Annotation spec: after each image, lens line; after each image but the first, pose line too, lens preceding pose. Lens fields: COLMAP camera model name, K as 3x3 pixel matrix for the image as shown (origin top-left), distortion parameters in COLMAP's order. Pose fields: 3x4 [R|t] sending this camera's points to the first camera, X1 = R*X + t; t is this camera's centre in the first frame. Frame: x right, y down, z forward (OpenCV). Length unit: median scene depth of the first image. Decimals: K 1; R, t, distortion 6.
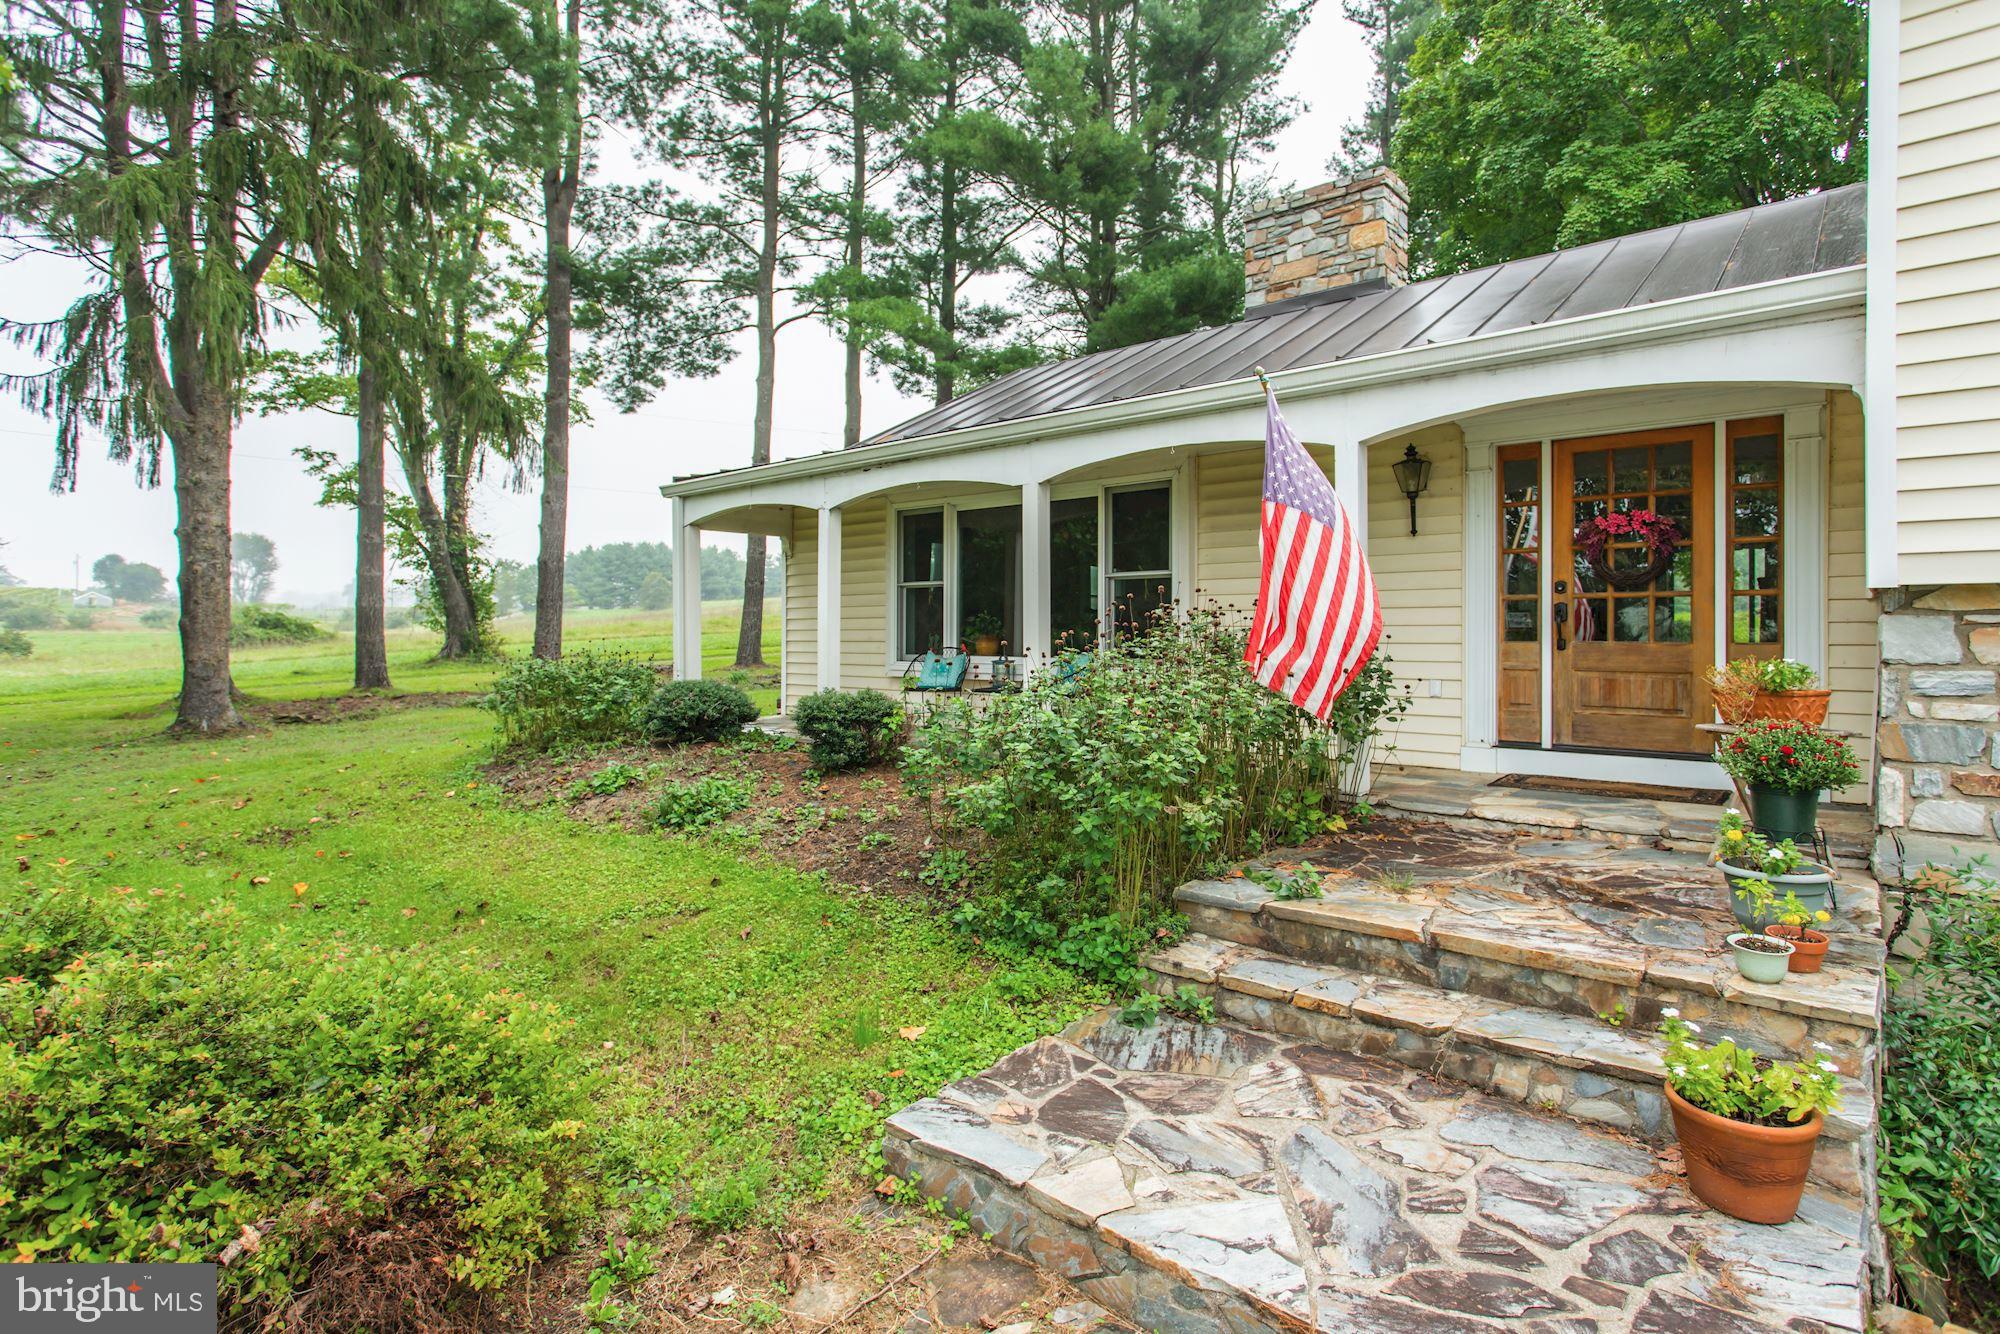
lens RADIAL K [[982.0, 0, 1000.7], [0, 982.0, 652.6], [0, 0, 1]] dist [0.000522, 0.000058]
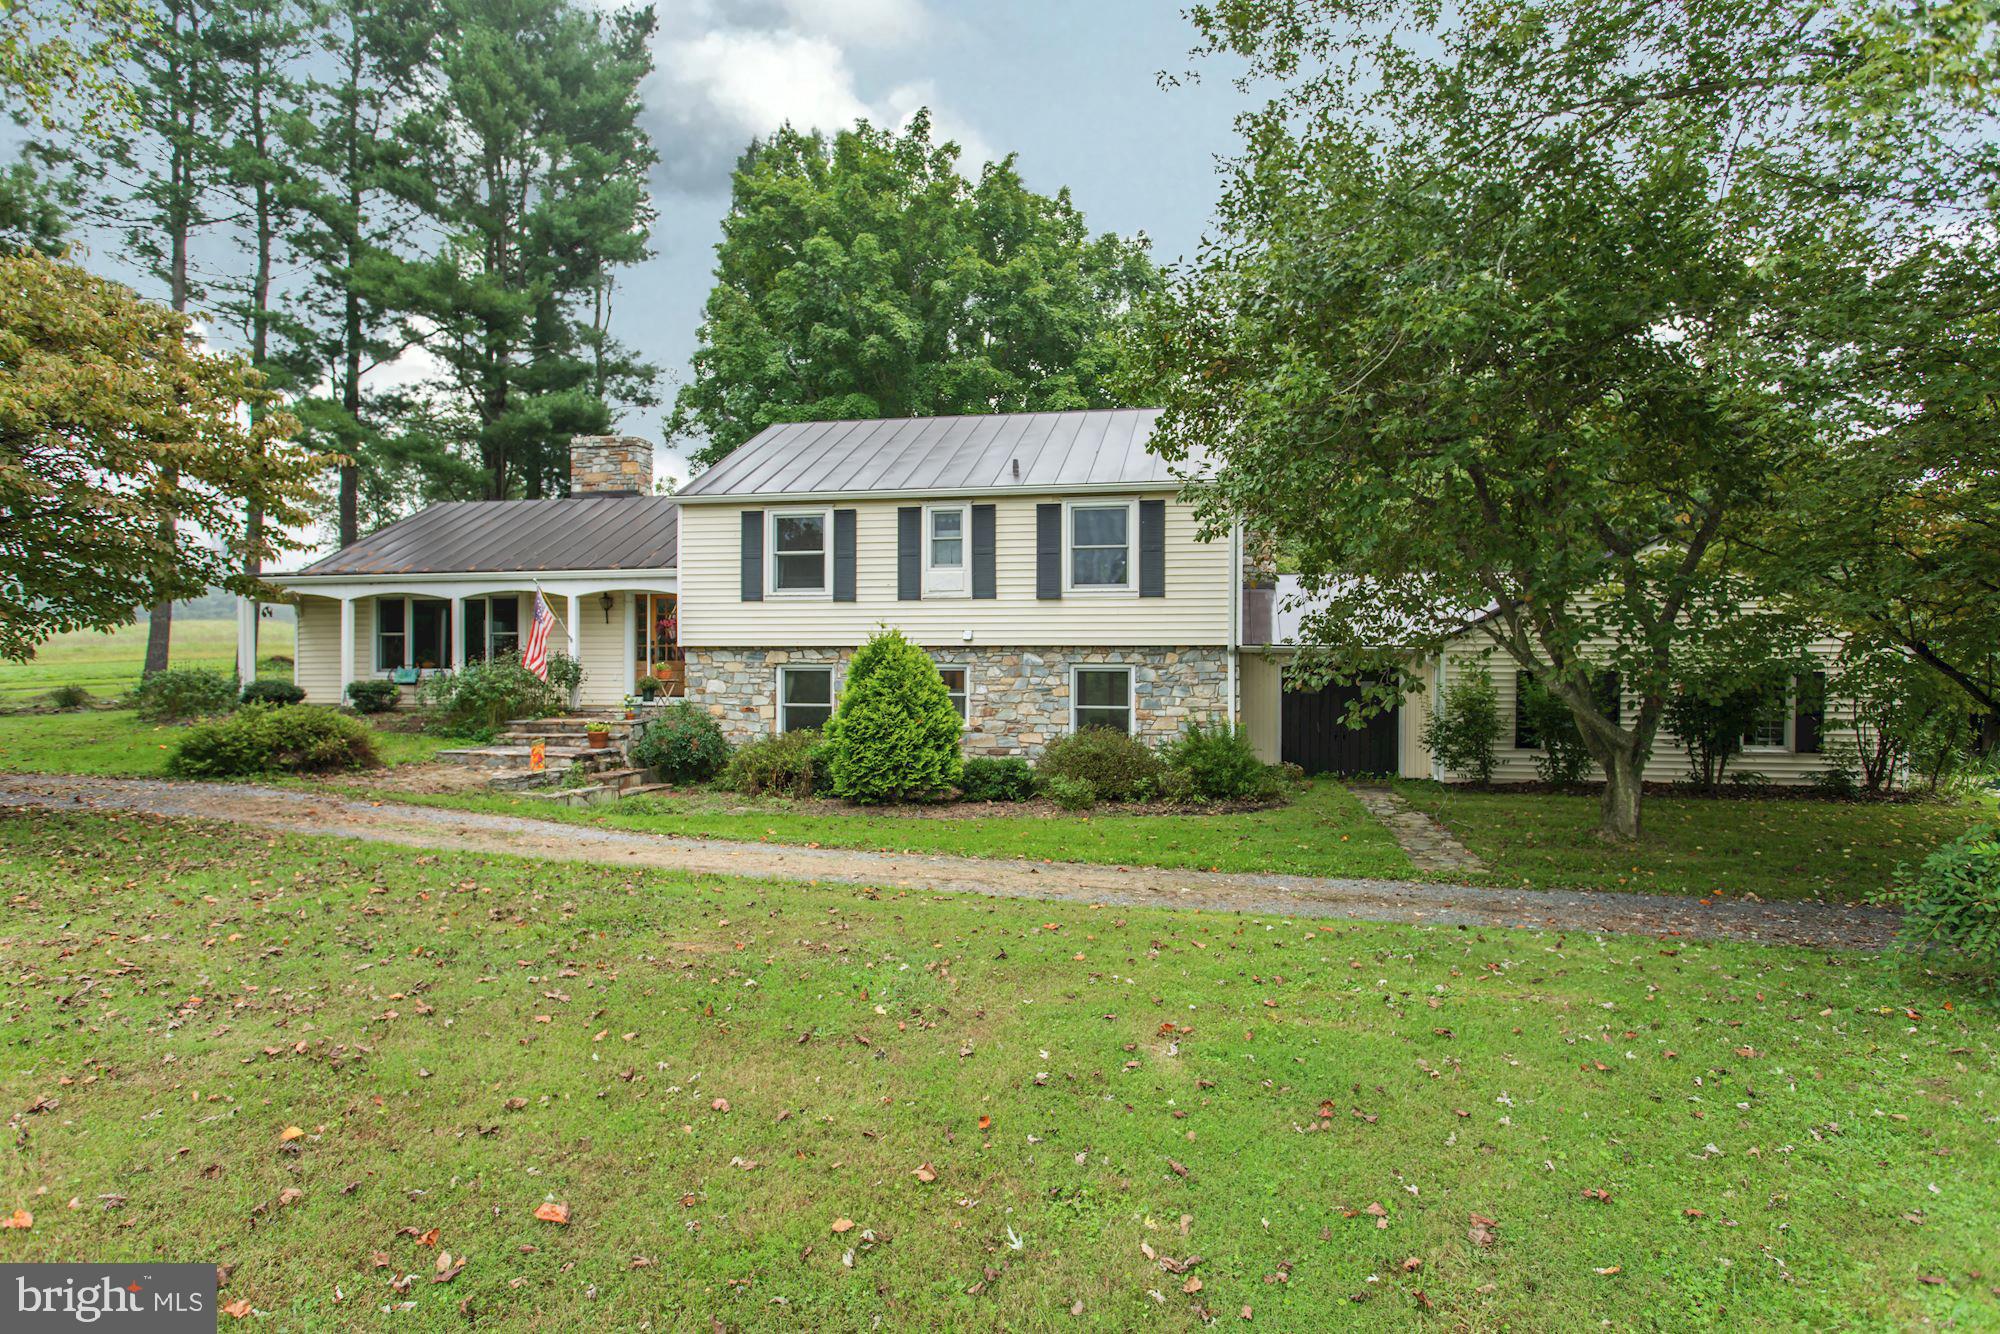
lens RADIAL K [[1136.1, 0, 1002.5], [0, 1136.1, 674.2], [0, 0, 1]] dist [0.001134, 0.000404]
pose [[0.869169, 0.002861, 0.494506, -0.122786], [0.007594, 0.999788, -0.019132, 0.057495], [-0.494456, 0.020384, 0.868964, -1.417685]]
